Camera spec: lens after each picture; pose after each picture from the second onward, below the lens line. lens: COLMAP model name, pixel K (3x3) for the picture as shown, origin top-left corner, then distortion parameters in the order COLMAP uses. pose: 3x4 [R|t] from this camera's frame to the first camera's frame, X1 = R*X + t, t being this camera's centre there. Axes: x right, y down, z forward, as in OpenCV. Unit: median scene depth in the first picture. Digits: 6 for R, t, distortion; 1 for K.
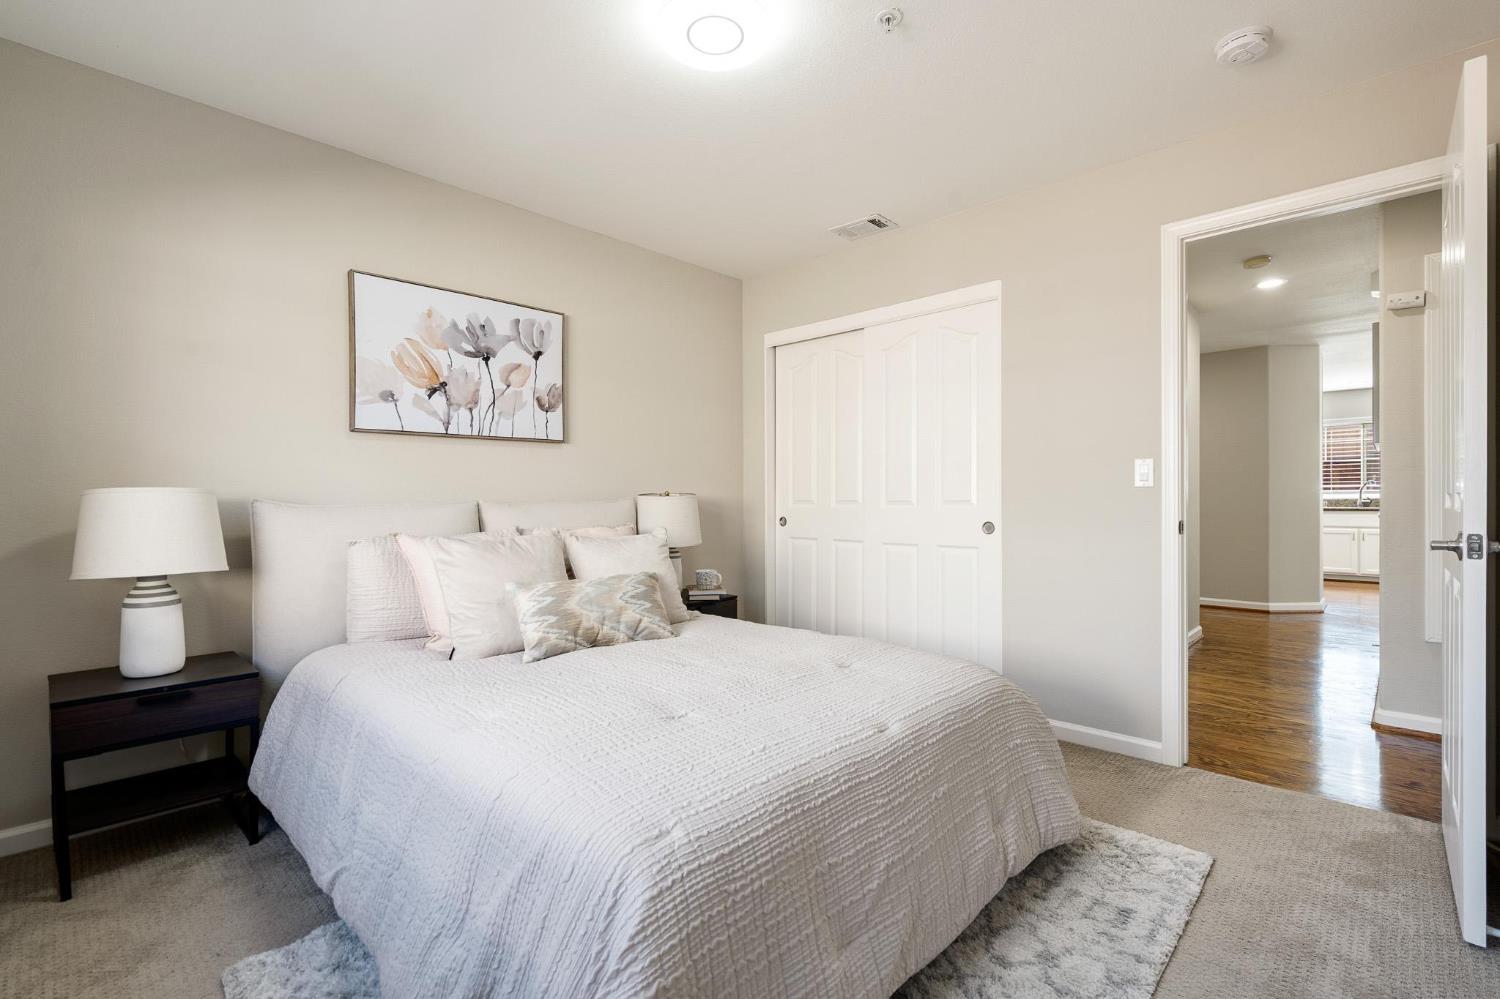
lens RADIAL K [[683.4, 0, 758.8], [0, 683.4, 489.0], [0, 0, 1]] dist [-0.001728, 0.001014]
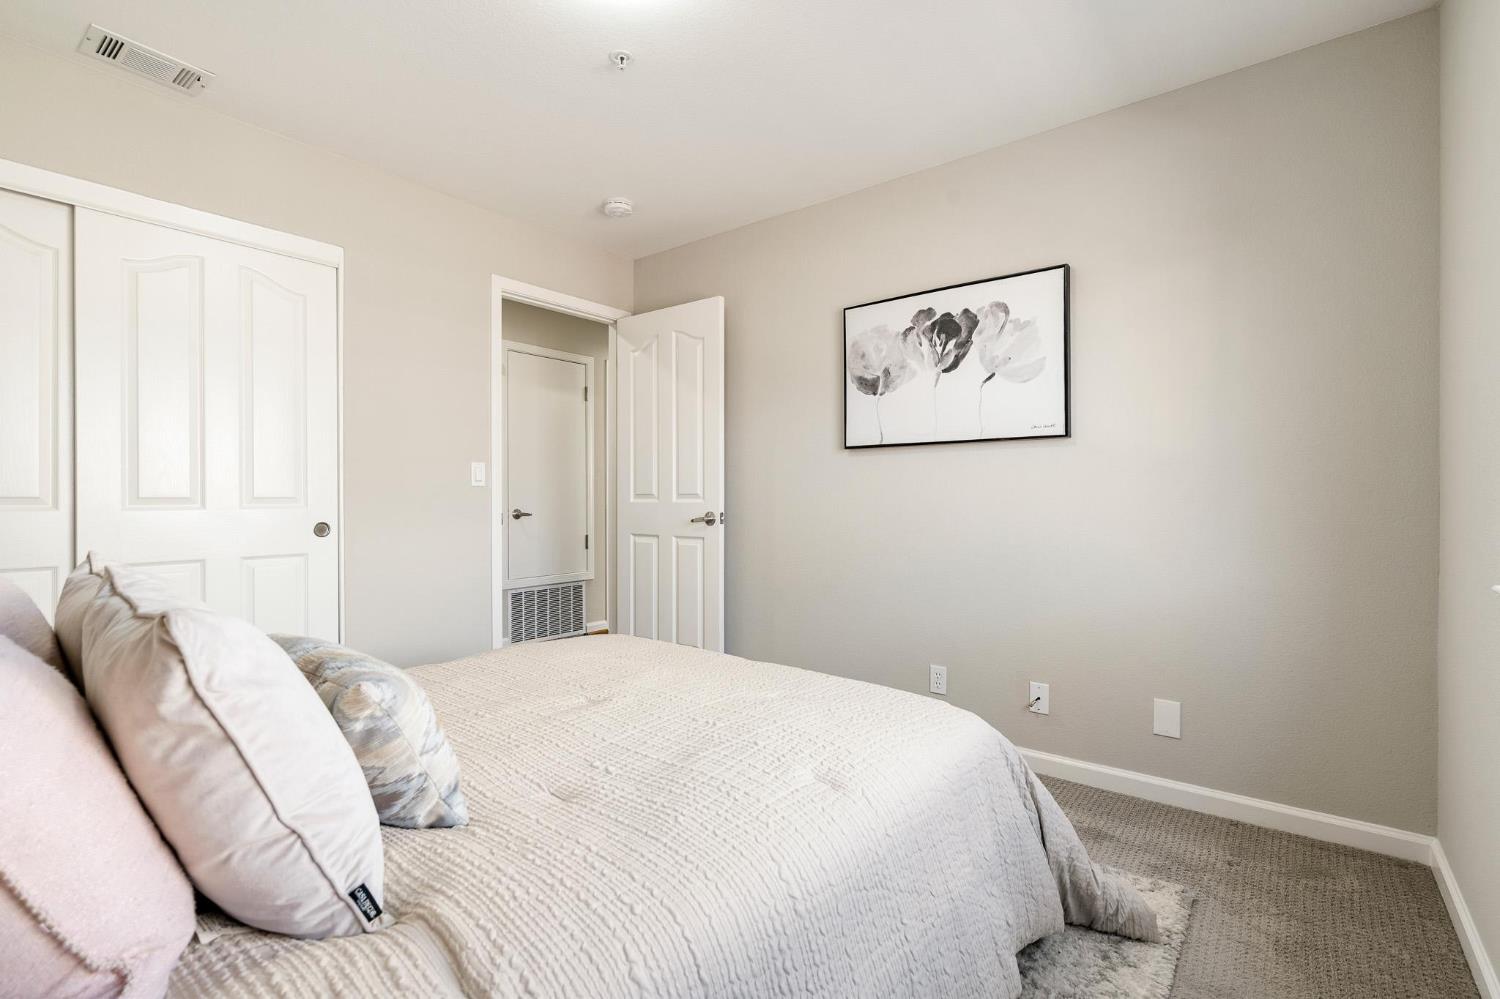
lens RADIAL K [[683.4, 0, 758.8], [0, 683.4, 489.0], [0, 0, 1]] dist [-0.001728, 0.001014]
pose [[-0.097281, 0.014168, 0.995156, -0.312931], [-0.012604, 0.999801, -0.015466, 0.006720], [-0.995177, -0.014047, -0.097083, 0.296875]]
